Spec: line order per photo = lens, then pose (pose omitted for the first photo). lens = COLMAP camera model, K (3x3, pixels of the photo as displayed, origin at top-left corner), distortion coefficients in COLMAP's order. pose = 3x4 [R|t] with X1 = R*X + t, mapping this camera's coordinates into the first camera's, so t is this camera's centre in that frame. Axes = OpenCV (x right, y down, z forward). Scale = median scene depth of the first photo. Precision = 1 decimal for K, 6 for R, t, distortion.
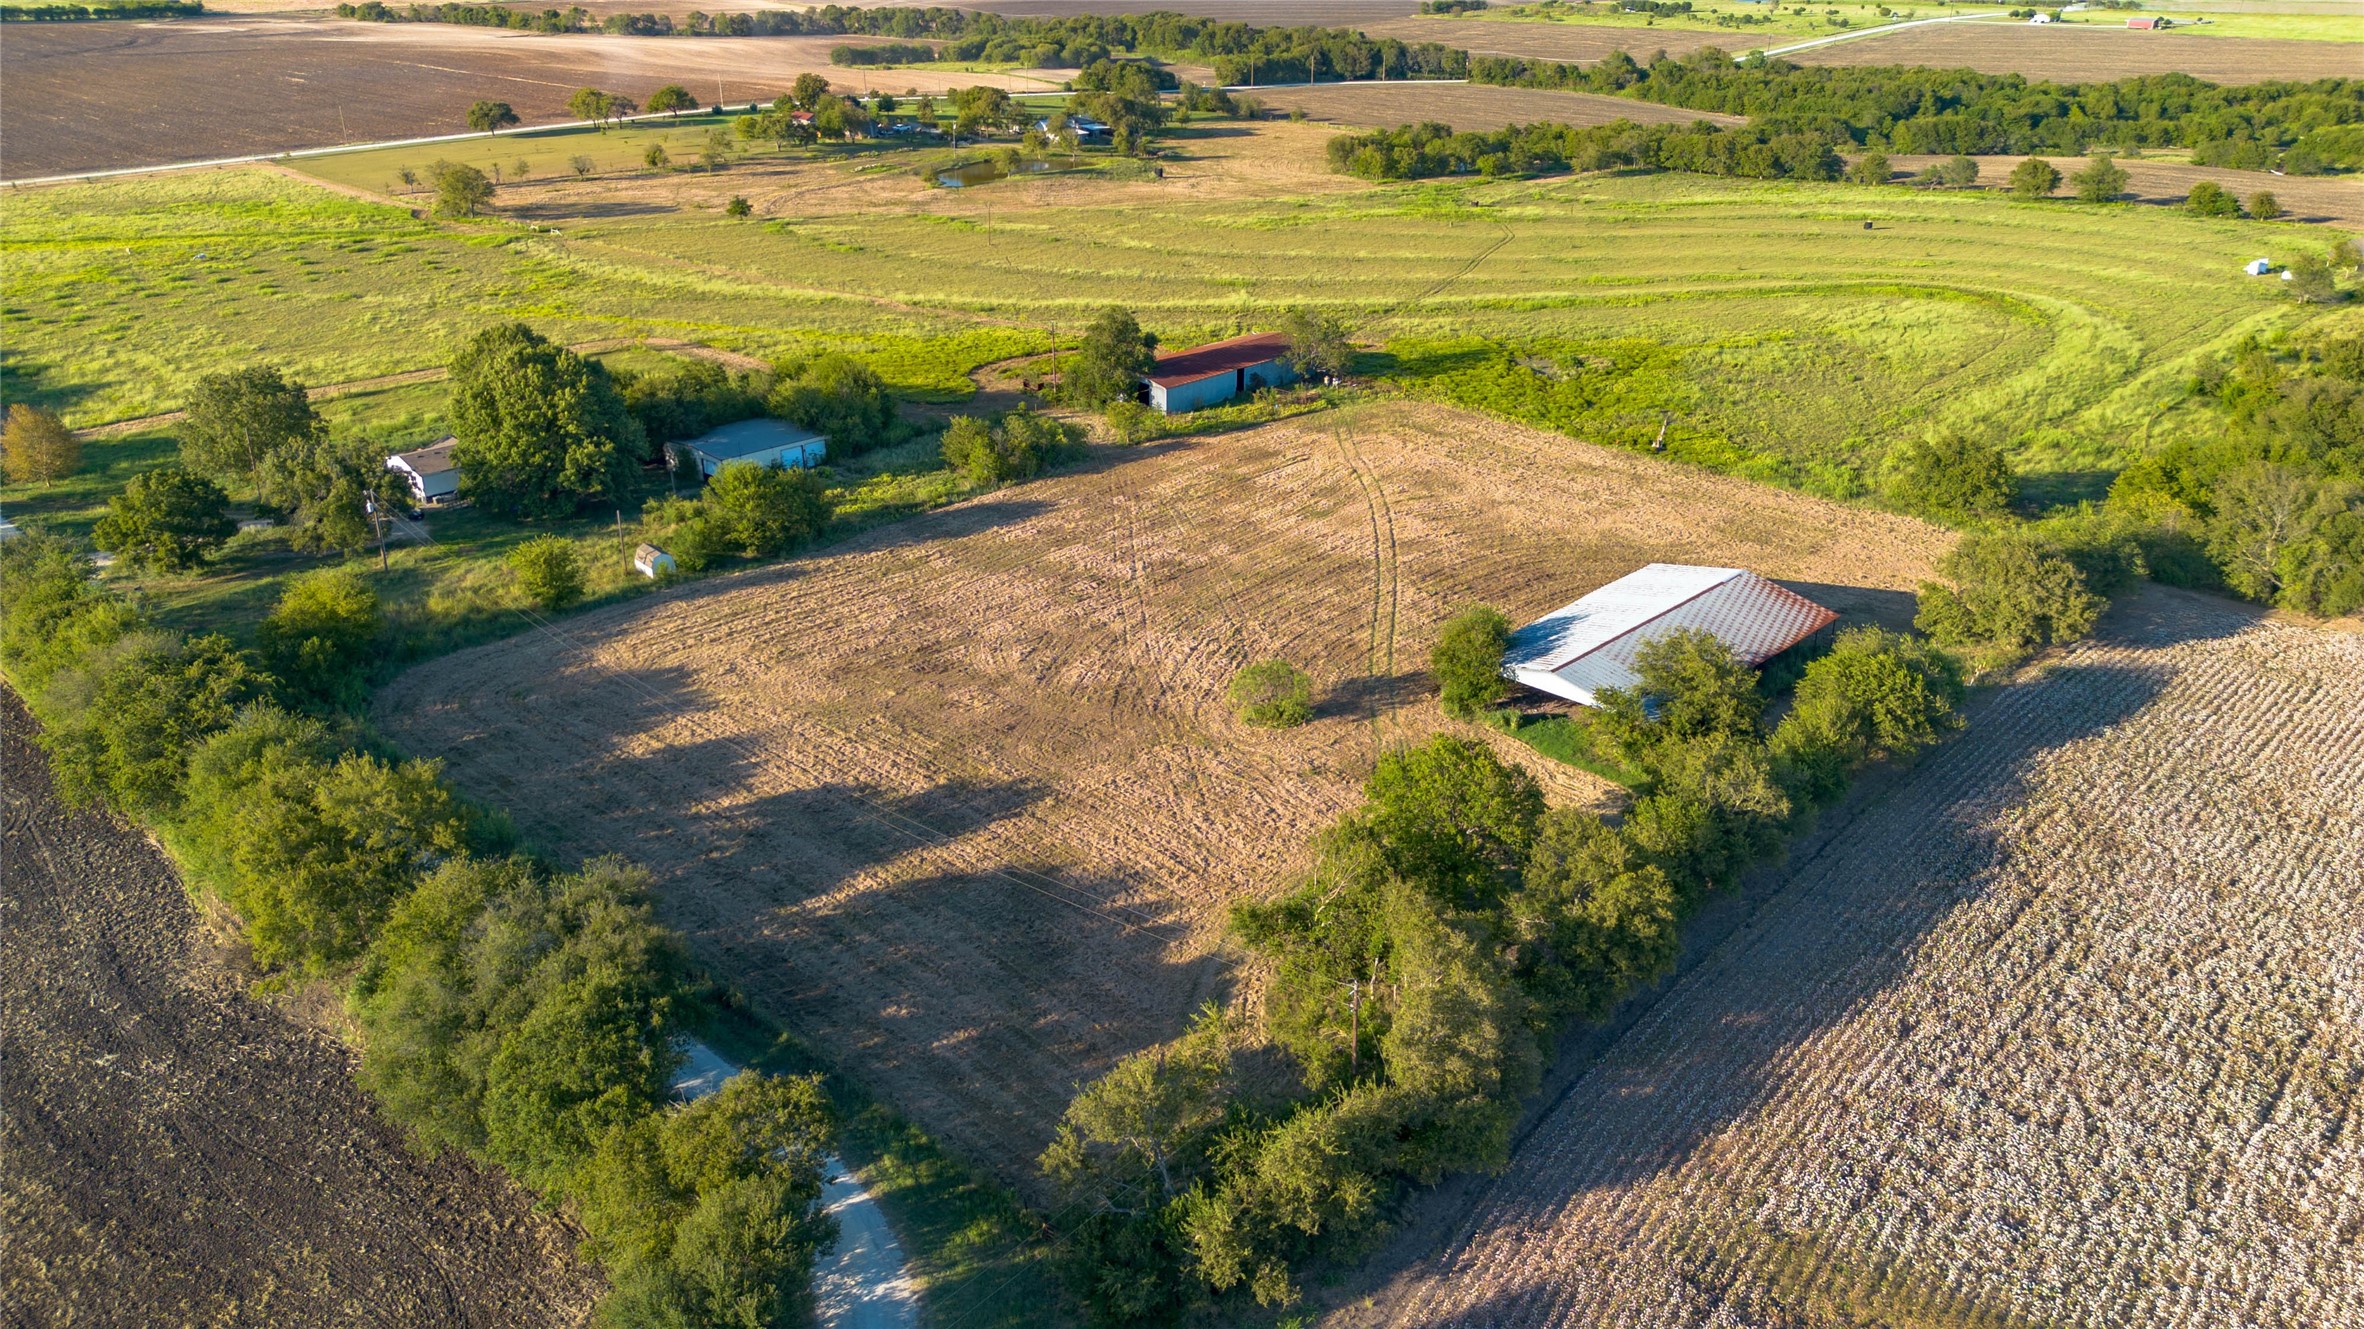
lens RADIAL K [[1667.1, 0, 1181.6], [0, 1667.1, 667.0], [0, 0, 1]] dist [0.070465, -0.074343]
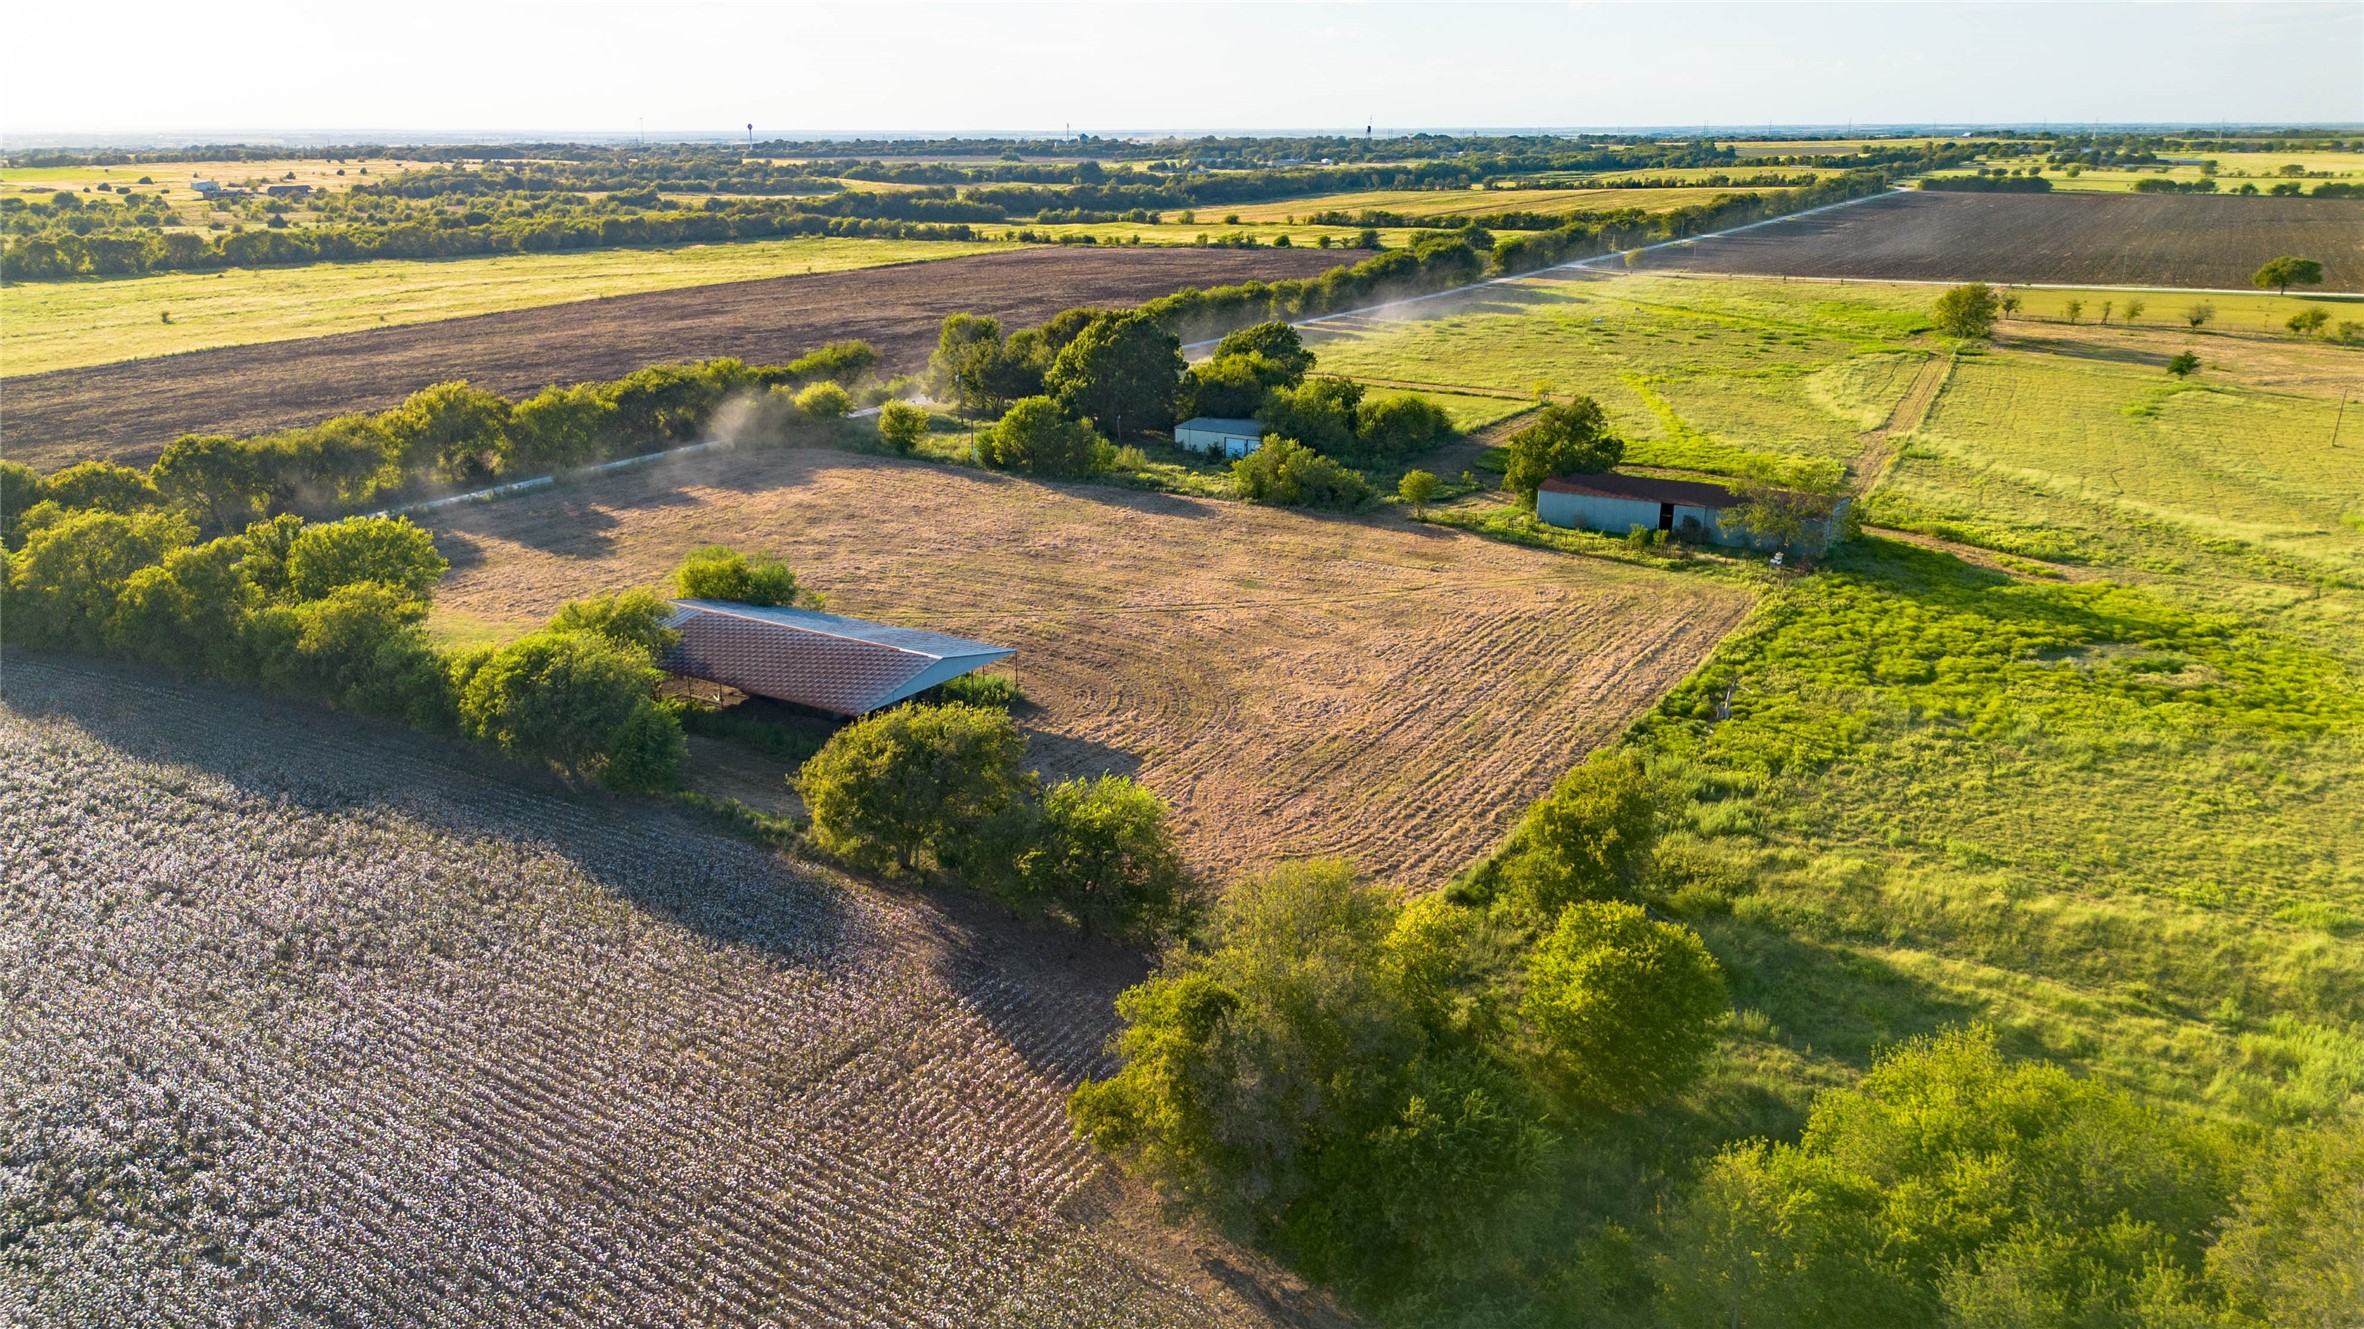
lens RADIAL K [[1667.1, 0, 1167.5], [0, 1667.1, 672.9], [0, 0, 1]] dist [0.070465, -0.074343]
pose [[0.217008, 0.308307, -0.926204, 1.035222], [-0.405459, 0.891565, 0.201778, -0.241001], [0.887981, 0.331750, 0.318482, 0.794494]]
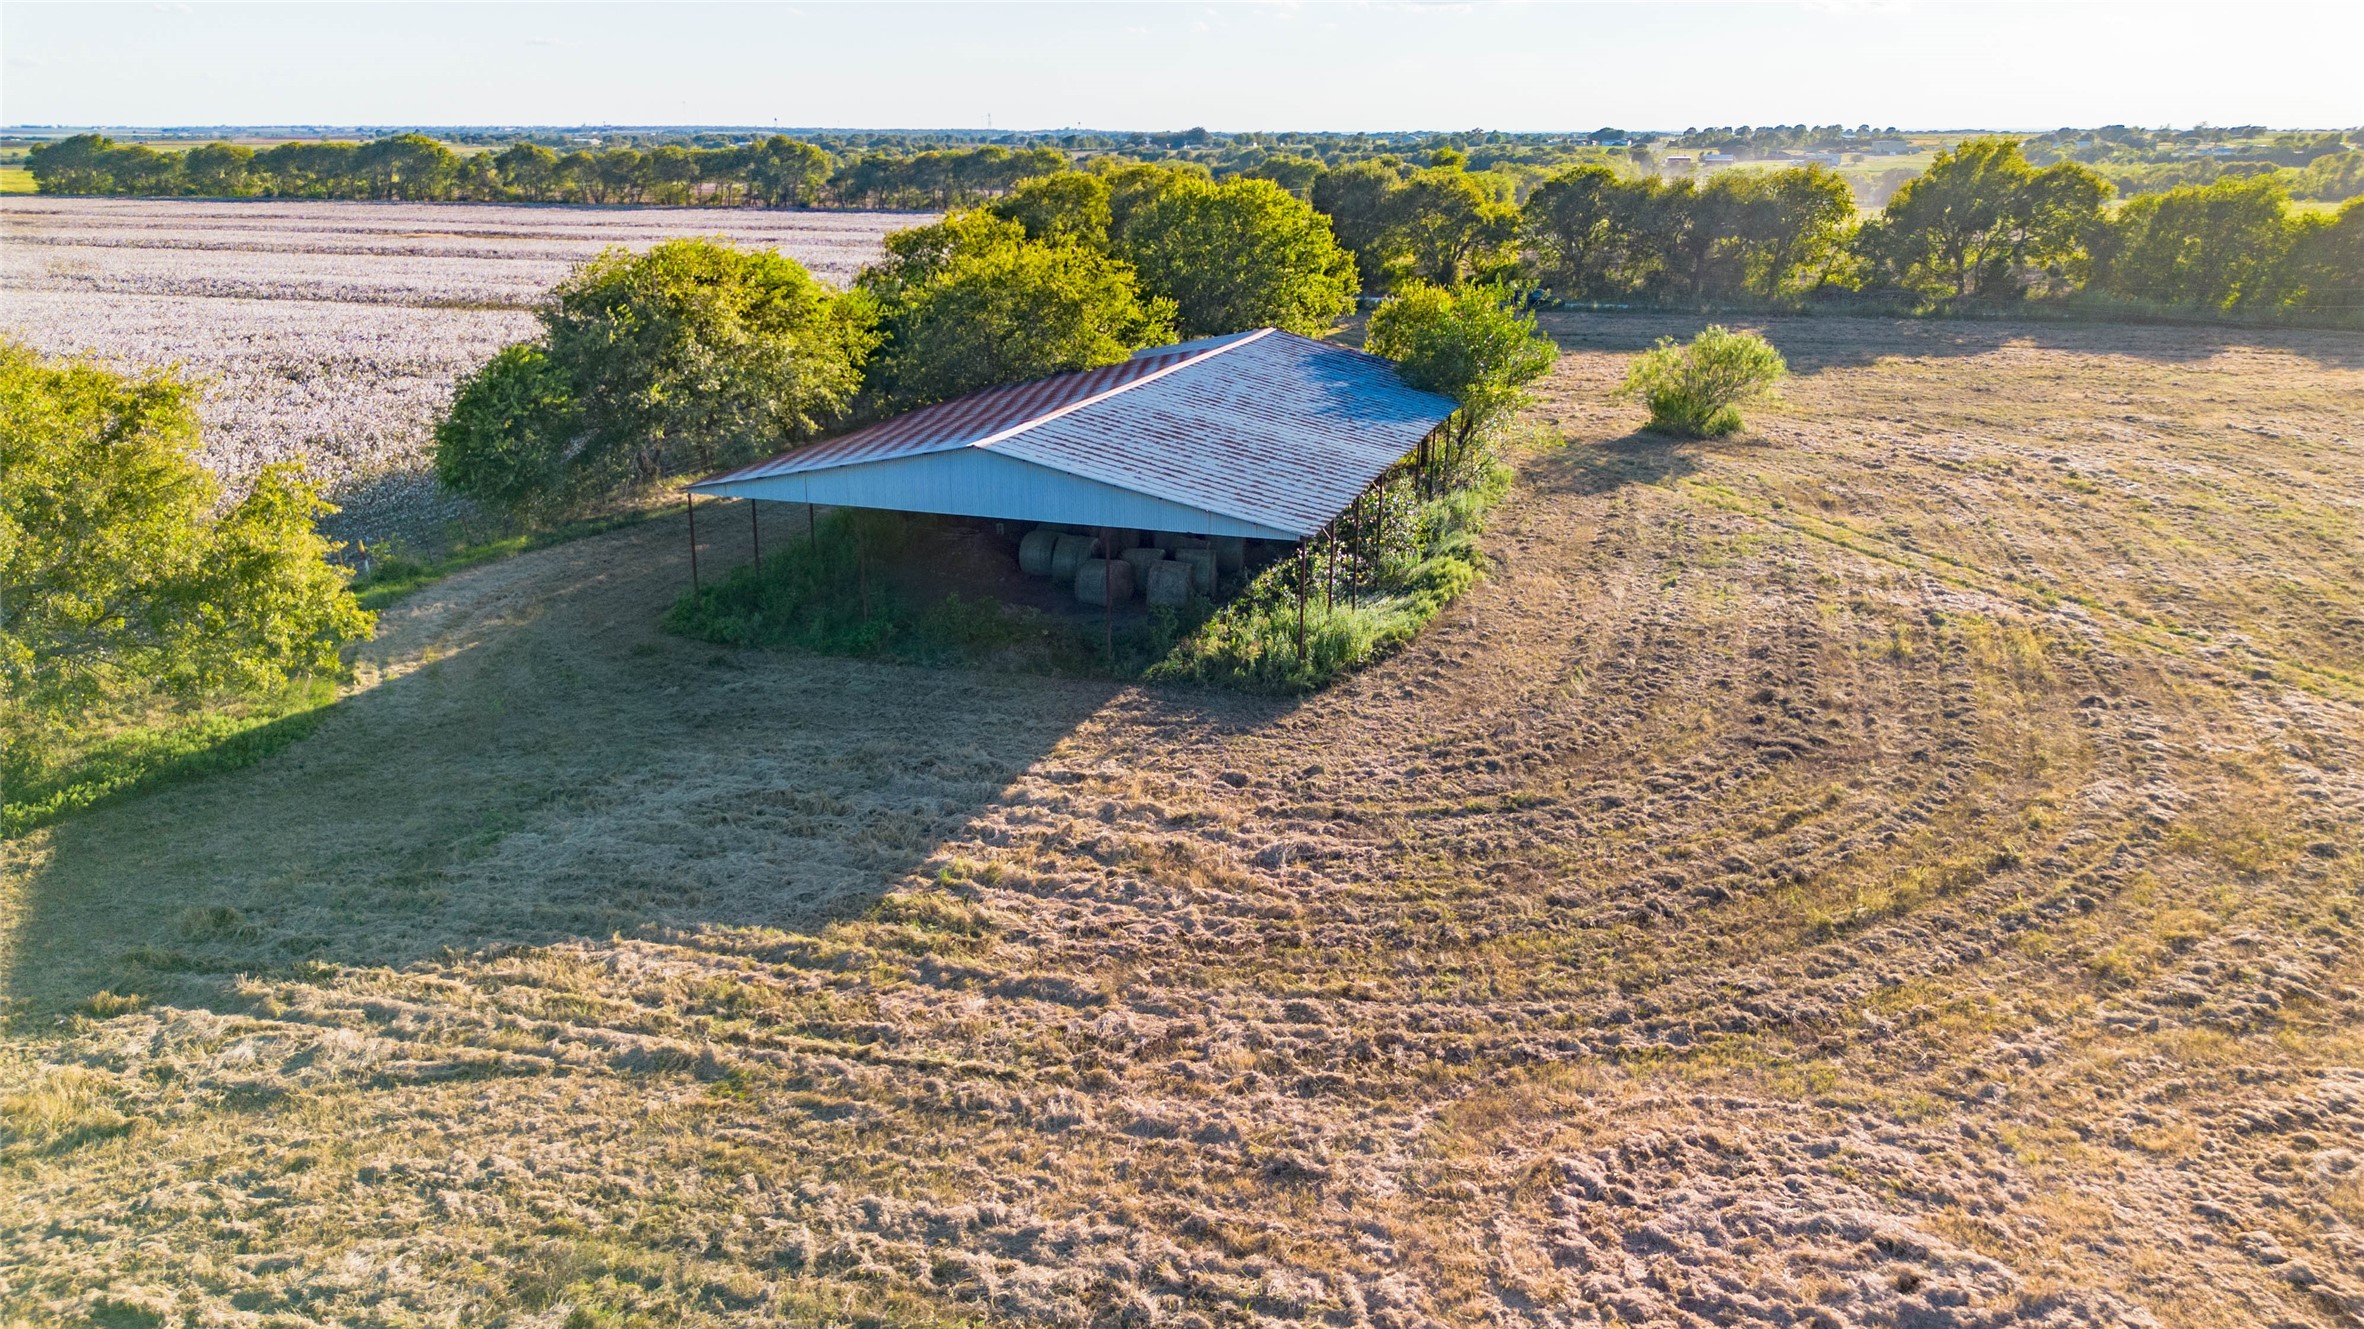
lens RADIAL K [[1667.1, 0, 1190.3], [0, 1667.1, 675.0], [0, 0, 1]] dist [0.070465, -0.074343]
pose [[-0.882488, 0.153780, -0.444485, 0.411754], [-0.191194, 0.746142, 0.637744, -0.208386], [0.429721, 0.647784, -0.629059, 1.151513]]
